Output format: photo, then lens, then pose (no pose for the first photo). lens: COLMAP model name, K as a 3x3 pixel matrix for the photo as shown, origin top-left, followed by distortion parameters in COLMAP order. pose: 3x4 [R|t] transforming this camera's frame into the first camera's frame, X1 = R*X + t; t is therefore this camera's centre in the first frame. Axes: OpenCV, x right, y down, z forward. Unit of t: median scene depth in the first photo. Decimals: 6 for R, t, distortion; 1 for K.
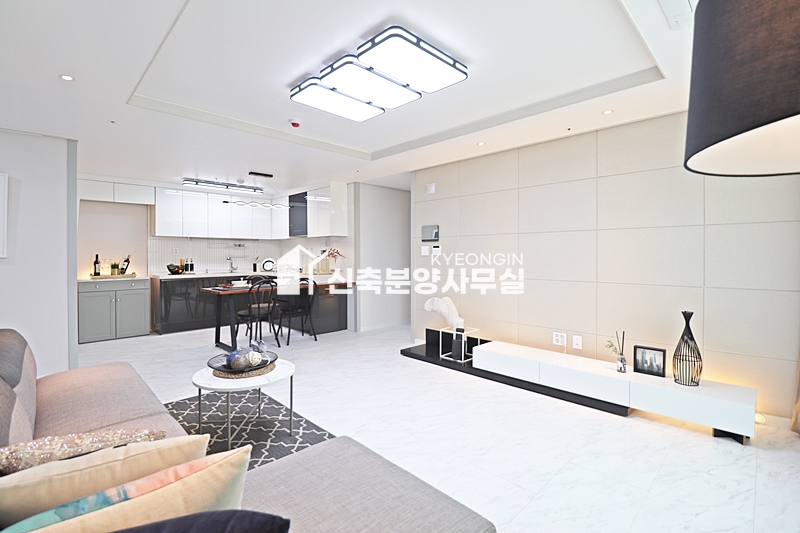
lens RADIAL K [[369.6, 0, 401.1], [0, 369.6, 260.1], [0, 0, 1]] dist [-0.001317, -0.012126]
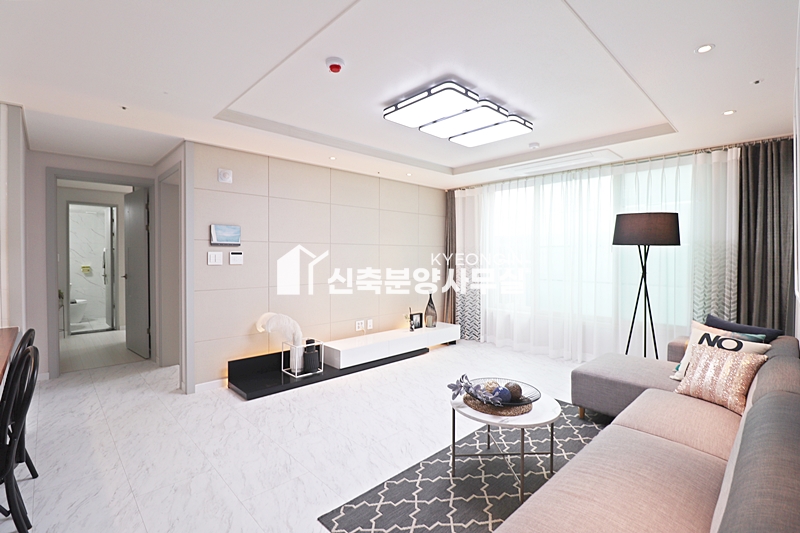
lens RADIAL K [[369.6, 0, 401.1], [0, 369.6, 260.1], [0, 0, 1]] dist [-0.001317, -0.012126]
pose [[0.020427, -0.012564, 0.999712, -1.031852], [0.012749, 0.999843, 0.012306, -0.040496], [-0.999710, 0.012494, 0.020584, 0.961842]]
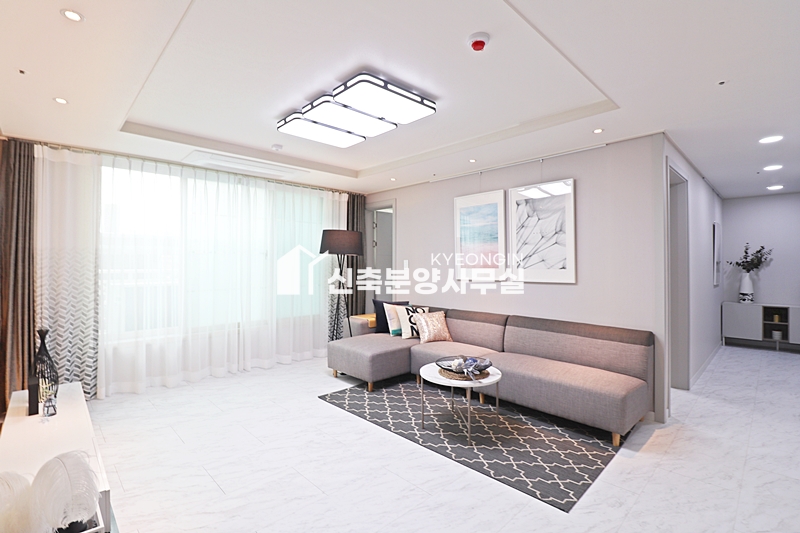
lens RADIAL K [[369.6, 0, 401.1], [0, 369.6, 260.1], [0, 0, 1]] dist [-0.001317, -0.012126]
pose [[-0.999887, 0.000842, 0.014985, -0.196334], [0.000949, 0.999974, 0.007143, -0.049913], [-0.014979, 0.007157, -0.999862, 1.716133]]
